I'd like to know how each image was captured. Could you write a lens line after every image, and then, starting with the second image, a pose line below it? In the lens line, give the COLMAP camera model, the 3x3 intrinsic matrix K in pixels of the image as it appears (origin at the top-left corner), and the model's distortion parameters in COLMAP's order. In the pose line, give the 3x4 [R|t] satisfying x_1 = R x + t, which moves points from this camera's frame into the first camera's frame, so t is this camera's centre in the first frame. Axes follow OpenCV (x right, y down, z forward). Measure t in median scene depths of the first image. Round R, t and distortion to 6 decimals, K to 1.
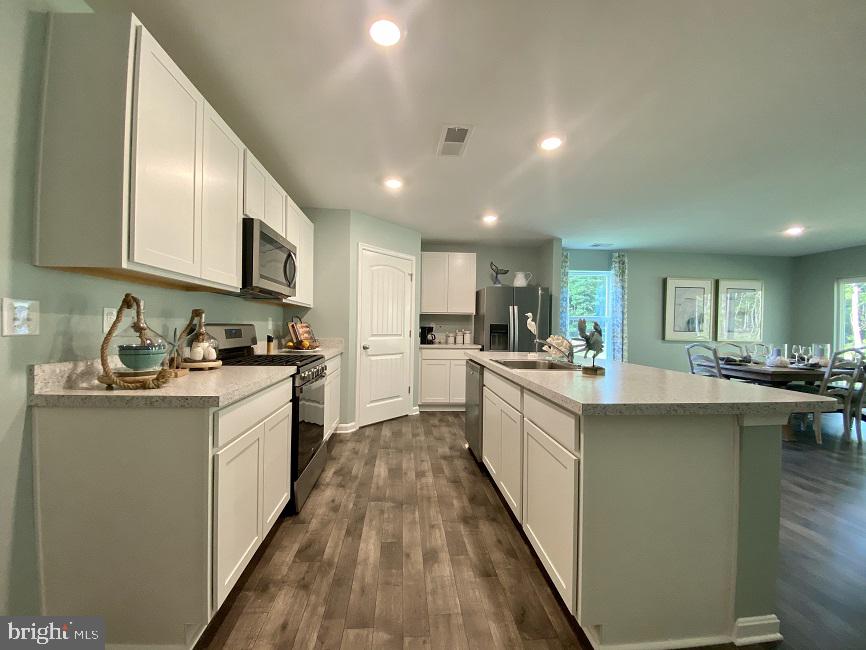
lens RADIAL K [[347.7, 0, 433.0], [0, 347.7, 325.0], [0, 0, 1]] dist [0.039444, -0.034901]
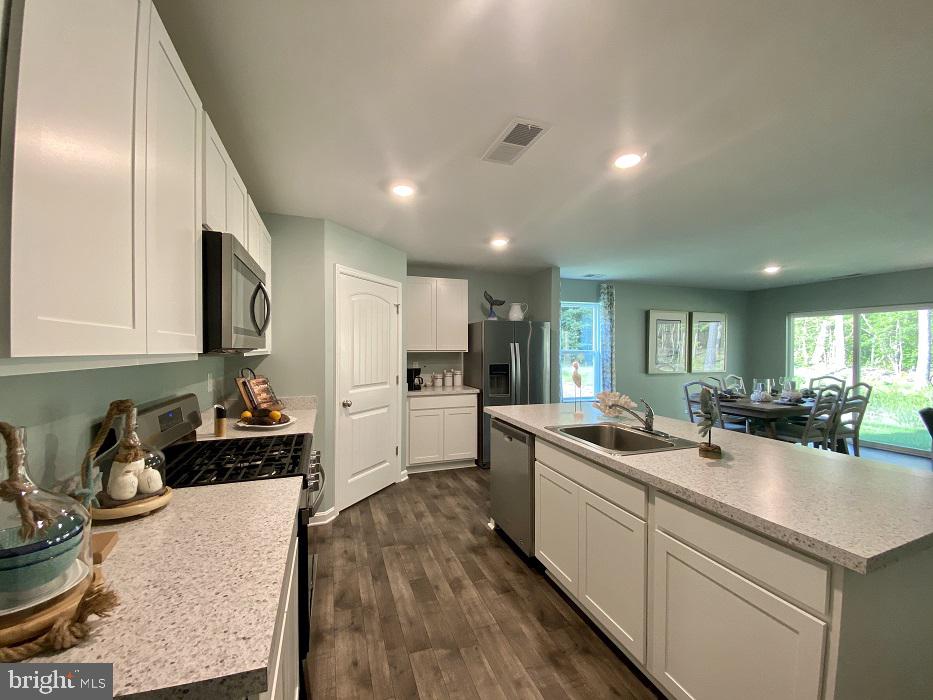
lens RADIAL K [[374.6, 0, 466.5], [0, 374.6, 350.0], [0, 0, 1]] dist [0.039444, -0.034901]
pose [[0.965814, -0.013631, 0.258878, -0.149433], [0.010690, 0.999861, 0.012764, -0.058877], [-0.259016, -0.009560, 0.965826, 0.149516]]
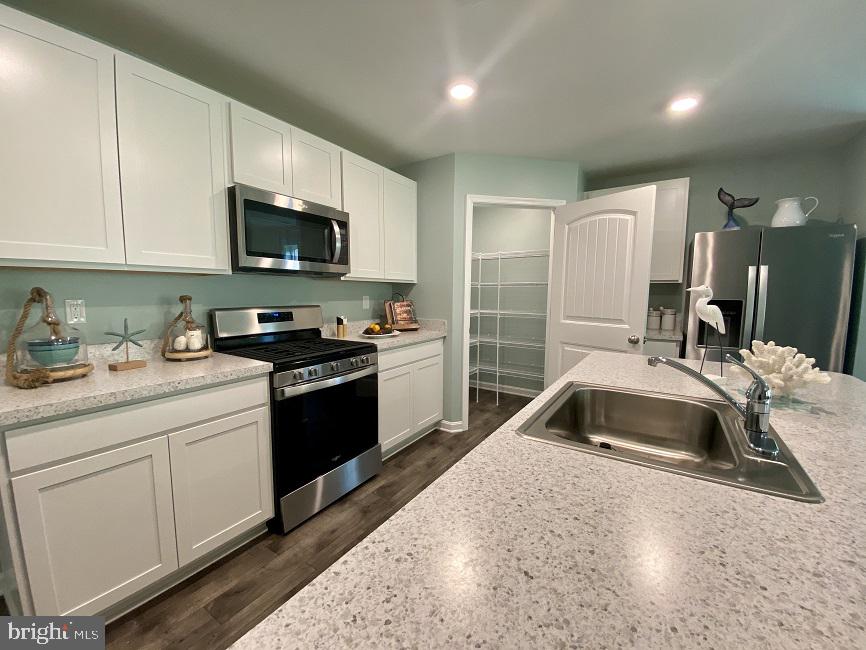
lens RADIAL K [[347.7, 0, 433.0], [0, 347.7, 325.0], [0, 0, 1]] dist [0.039444, -0.034901]
pose [[0.779711, 0.046835, -0.624386, 0.214106], [0.011427, 0.995968, 0.088977, -0.020559], [0.626035, -0.076511, 0.776032, 0.323691]]
